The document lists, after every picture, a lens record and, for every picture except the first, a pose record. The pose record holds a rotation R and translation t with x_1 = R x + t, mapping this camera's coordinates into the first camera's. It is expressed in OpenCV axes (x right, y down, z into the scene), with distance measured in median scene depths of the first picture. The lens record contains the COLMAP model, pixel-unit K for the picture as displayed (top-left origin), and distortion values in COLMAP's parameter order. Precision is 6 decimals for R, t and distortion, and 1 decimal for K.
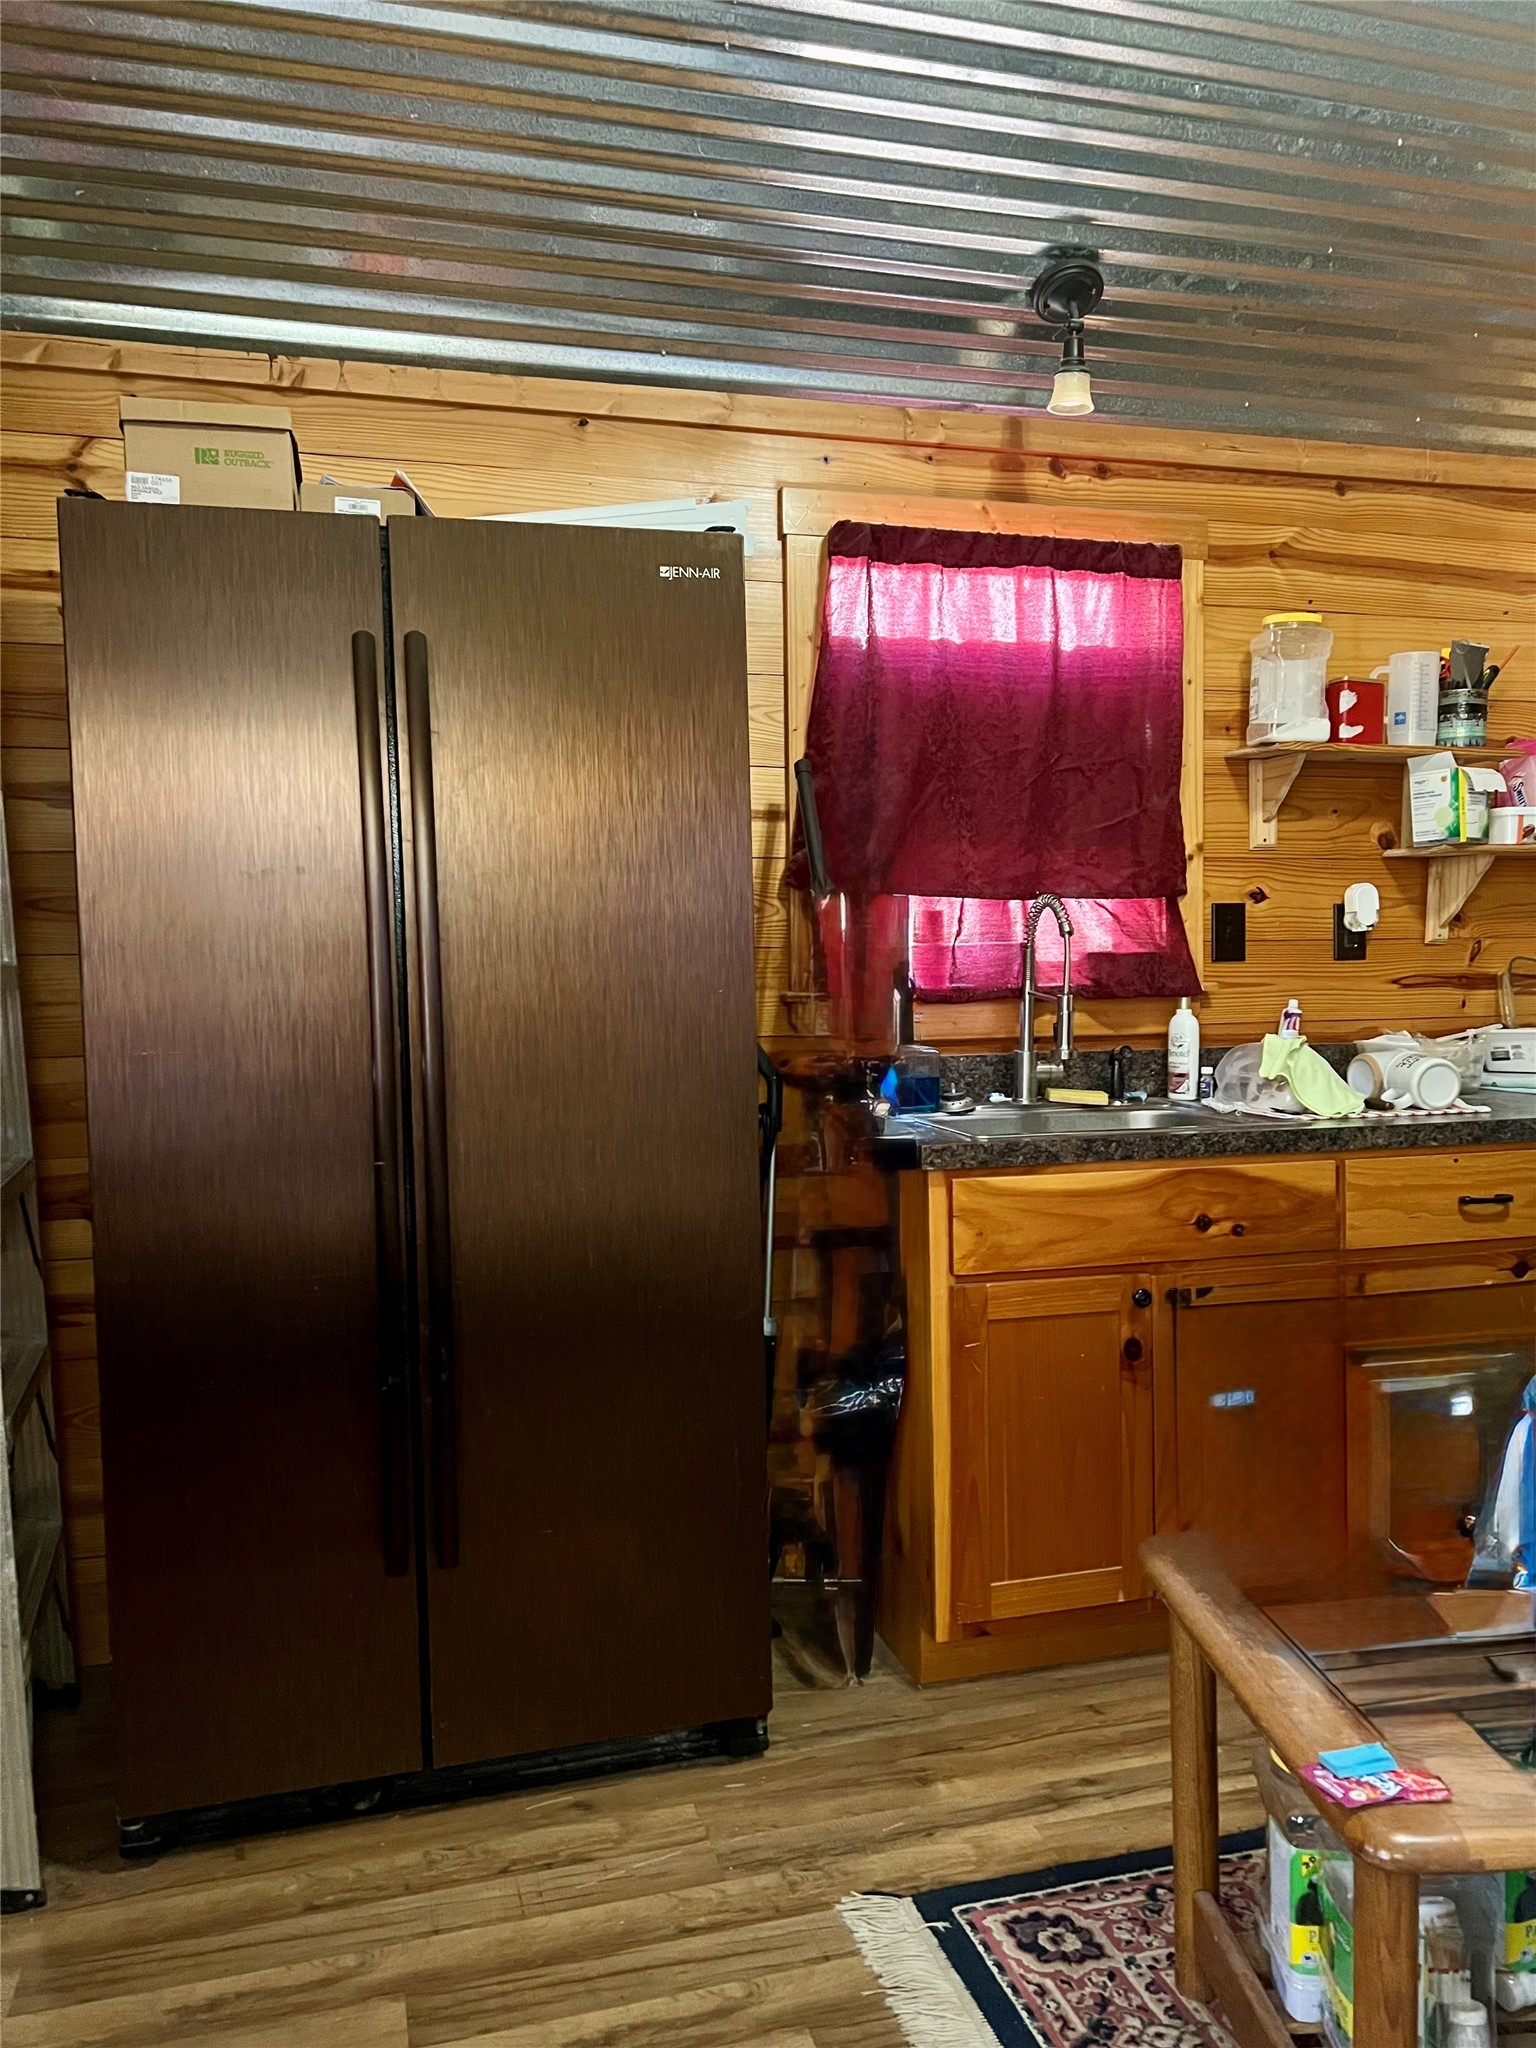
lens RADIAL K [[1561.0, 0, 756.1], [0, 1561.0, 1018.8], [0, 0, 1]] dist [0.050666, -0.057539]
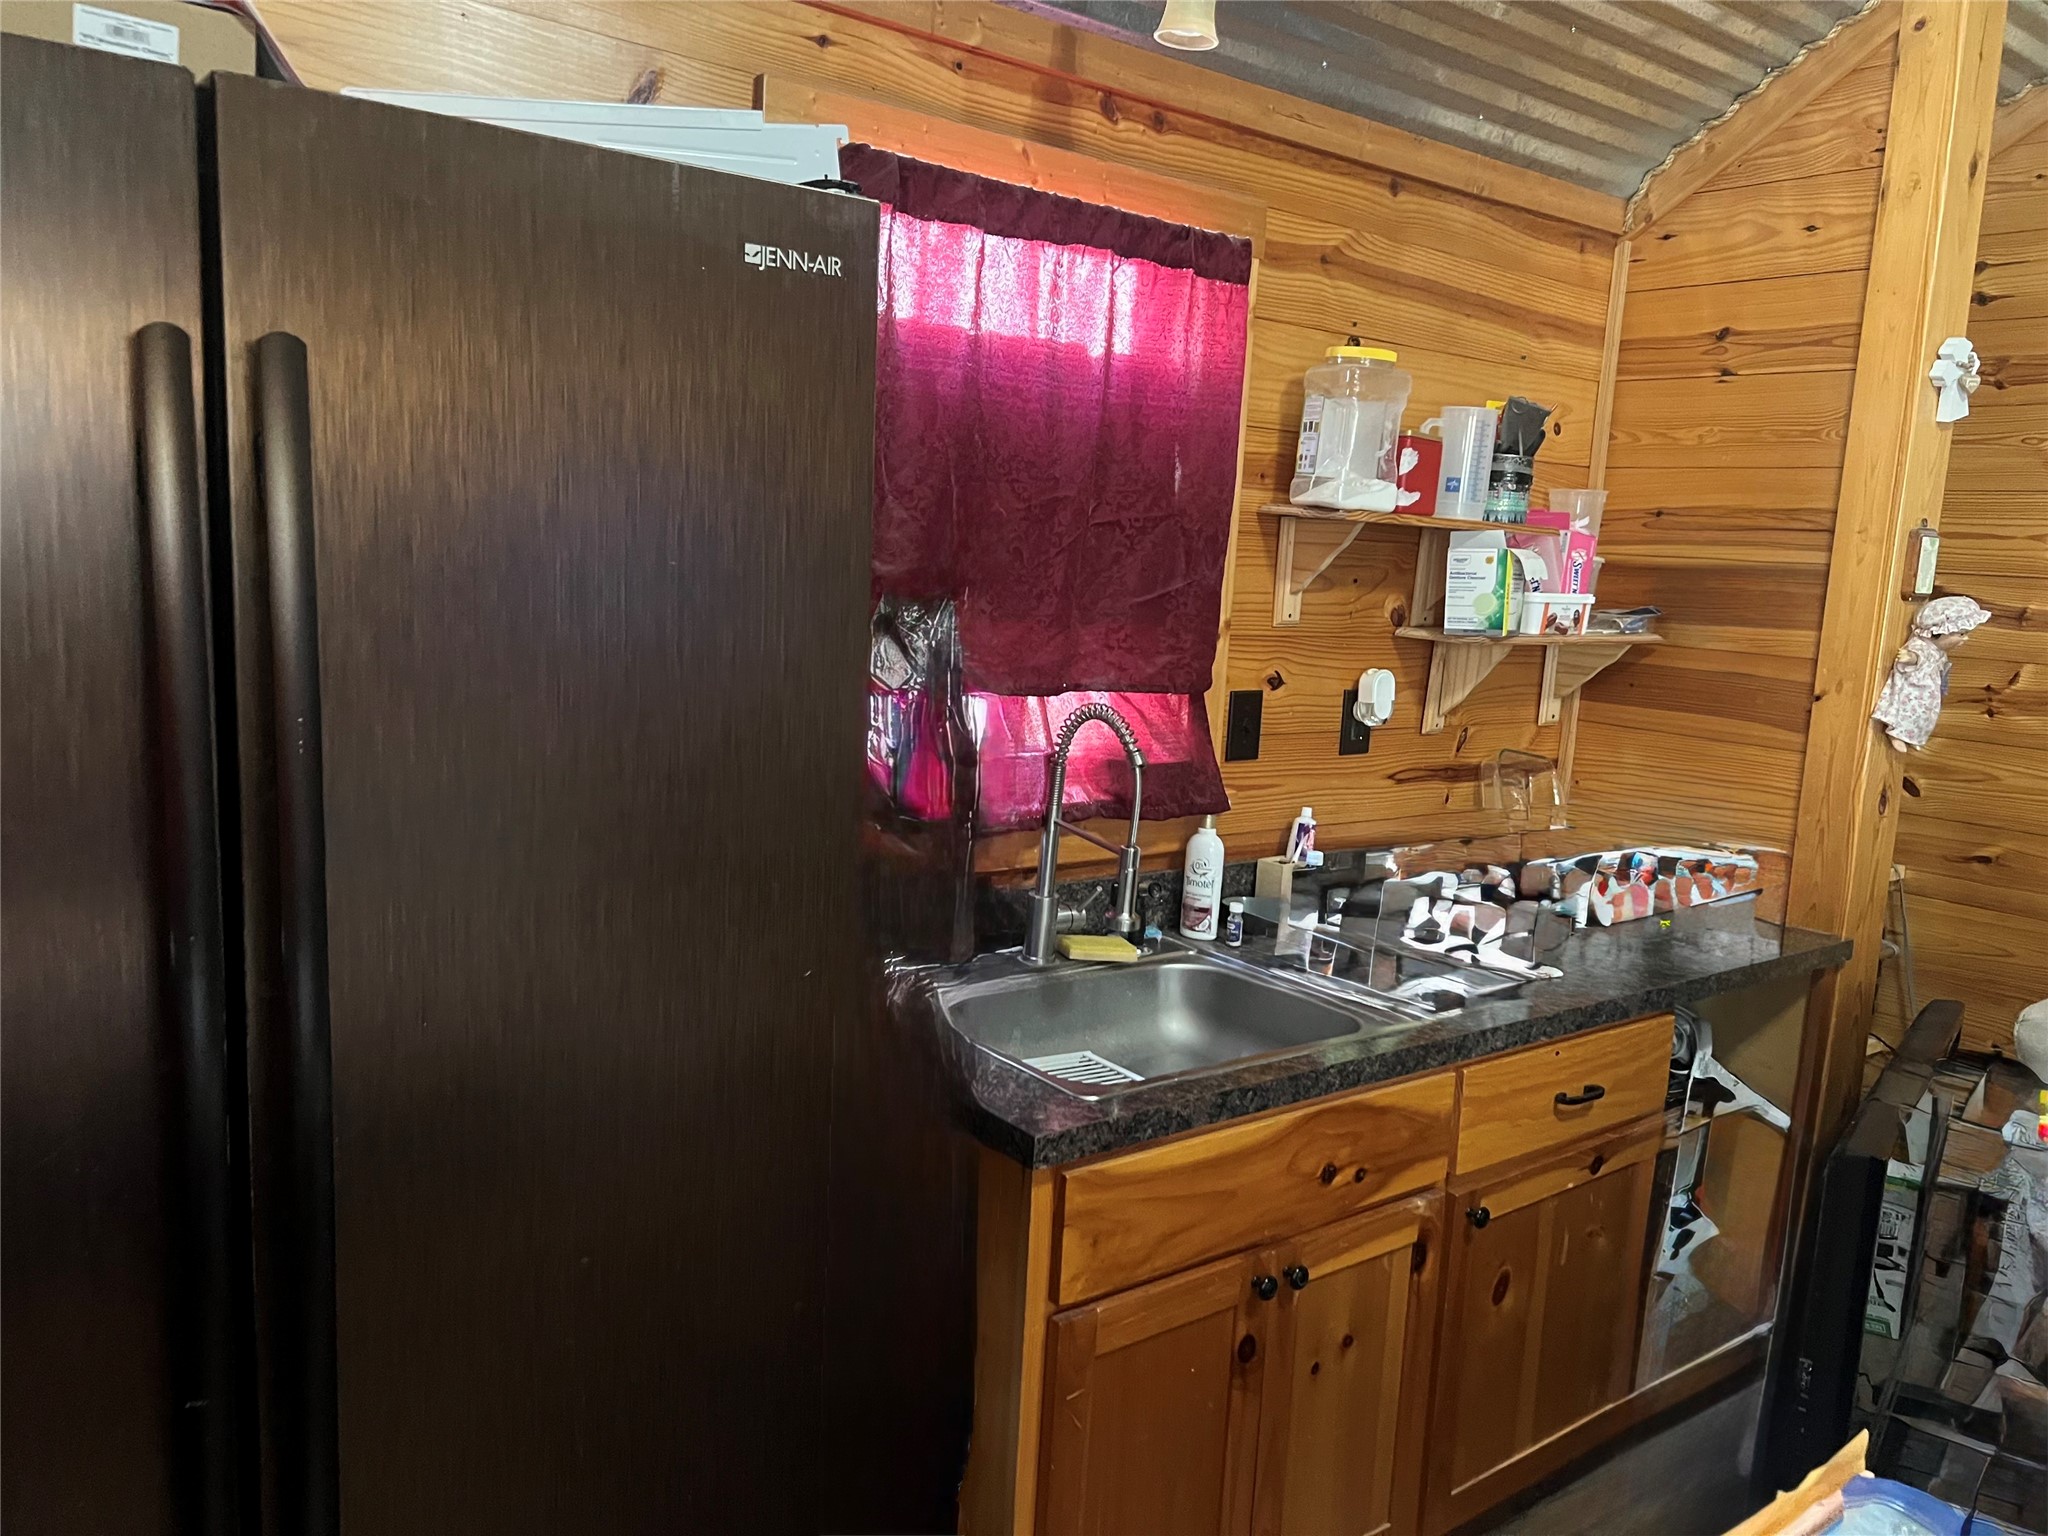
lens RADIAL K [[1561.0, 0, 1017.2], [0, 1561.0, 764.5], [0, 0, 1]] dist [0.050666, -0.057539]
pose [[0.923967, 0.008753, 0.382371, -0.128995], [-0.051584, 0.993456, 0.101905, -0.117739], [-0.378977, -0.113881, 0.918372, 0.304263]]
